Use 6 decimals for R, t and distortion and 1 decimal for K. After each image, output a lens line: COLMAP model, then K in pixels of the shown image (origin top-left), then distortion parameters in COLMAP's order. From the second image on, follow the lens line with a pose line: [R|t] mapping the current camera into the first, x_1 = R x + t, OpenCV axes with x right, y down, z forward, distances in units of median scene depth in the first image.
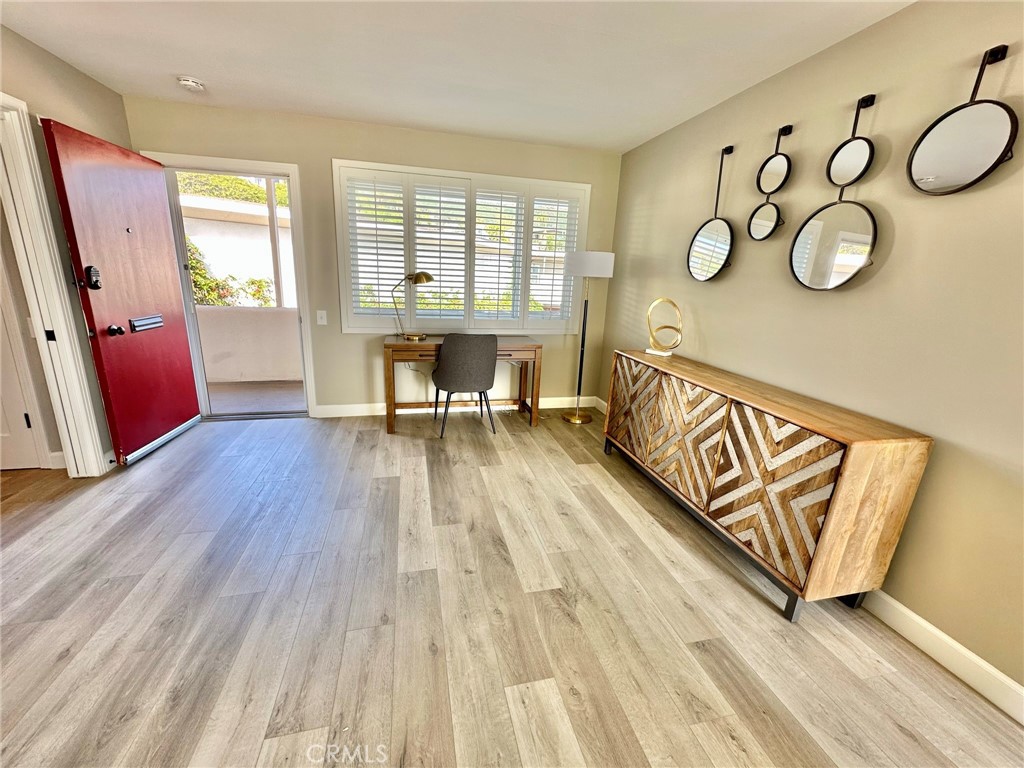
lens RADIAL K [[408.9, 0, 509.9], [0, 408.9, 383.1], [0, 0, 1]] dist [-0.000203, 0.000073]
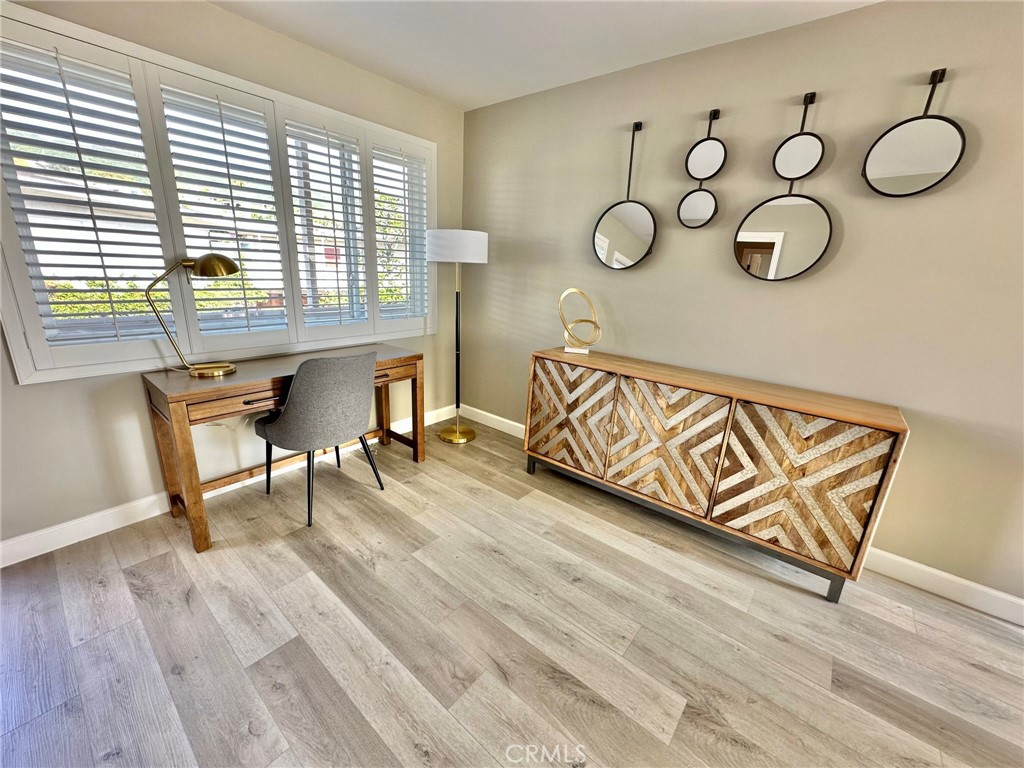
lens RADIAL K [[408.9, 0, 509.9], [0, 408.9, 383.1], [0, 0, 1]] dist [-0.000203, 0.000073]
pose [[0.802008, -0.168324, 0.573106, -0.363305], [0.142099, 0.985693, 0.090649, -0.138206], [-0.580165, 0.008737, 0.814452, 0.470517]]
